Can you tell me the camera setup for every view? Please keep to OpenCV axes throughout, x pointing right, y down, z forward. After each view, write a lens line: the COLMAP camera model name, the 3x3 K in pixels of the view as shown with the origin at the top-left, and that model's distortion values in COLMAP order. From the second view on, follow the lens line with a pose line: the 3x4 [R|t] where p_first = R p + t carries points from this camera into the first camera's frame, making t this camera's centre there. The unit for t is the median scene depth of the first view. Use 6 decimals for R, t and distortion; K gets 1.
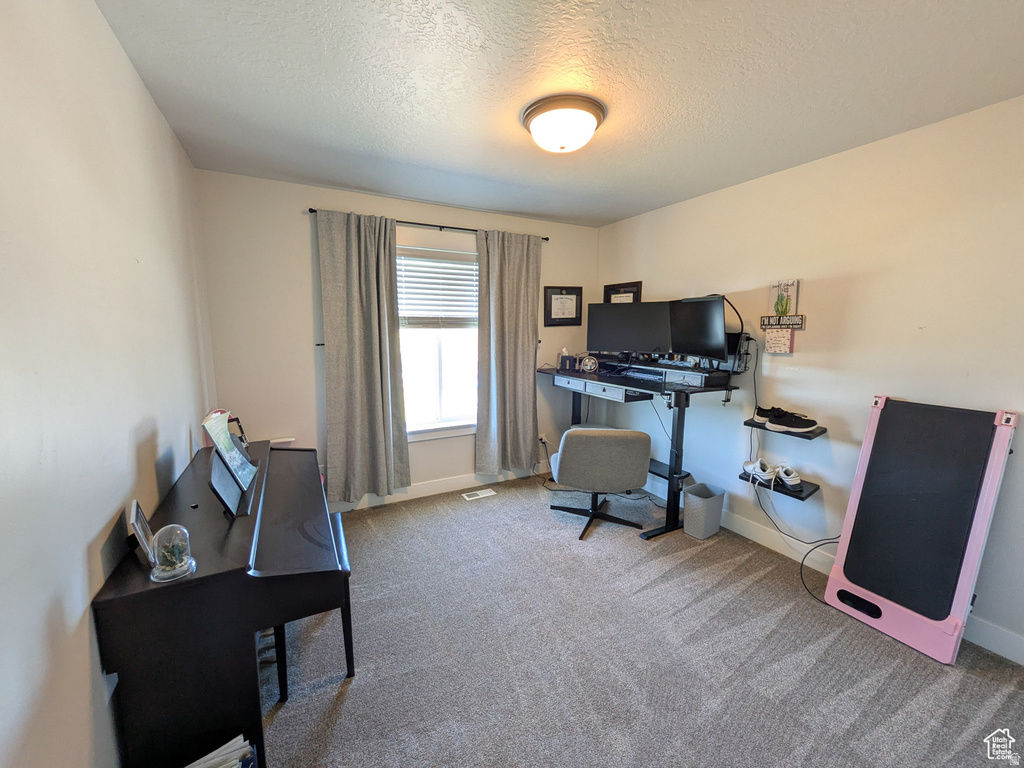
lens RADIAL K [[406.2, 0, 514.9], [0, 406.2, 381.8], [0, 0, 1]] dist [-0.001454, -0.000476]
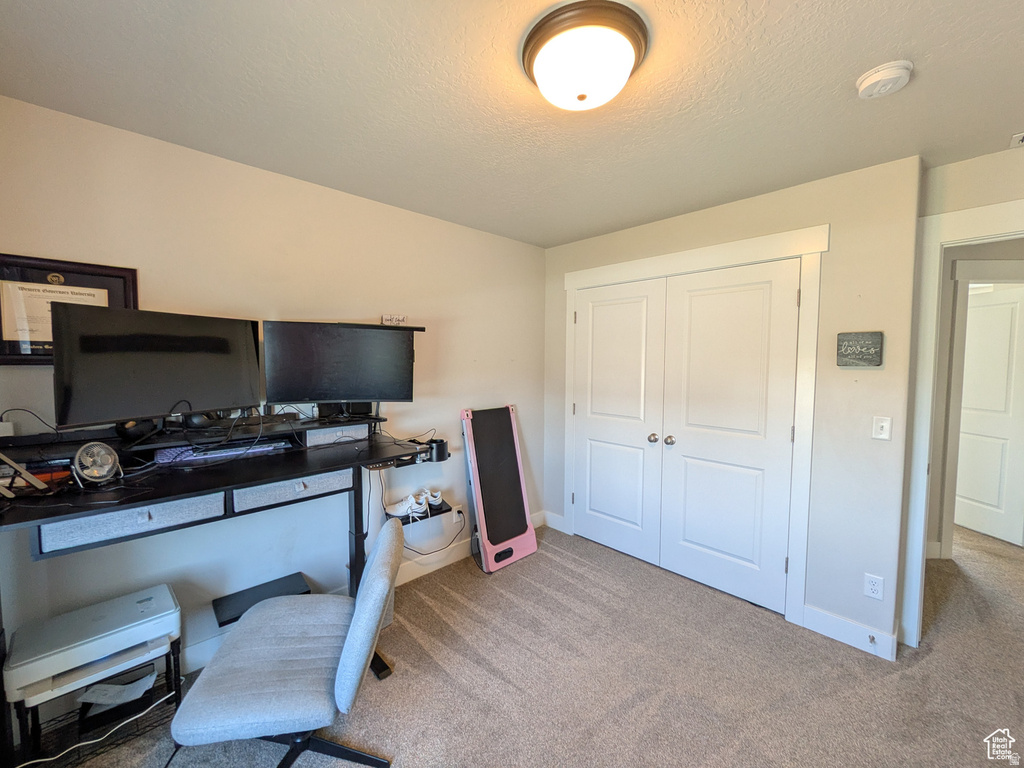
lens RADIAL K [[406.2, 0, 514.9], [0, 406.2, 381.8], [0, 0, 1]] dist [-0.001454, -0.000476]
pose [[-0.267041, -0.066729, 0.961372, -0.436287], [0.118252, 0.987792, 0.101410, -0.170362], [-0.956402, 0.140765, -0.255890, 1.123514]]
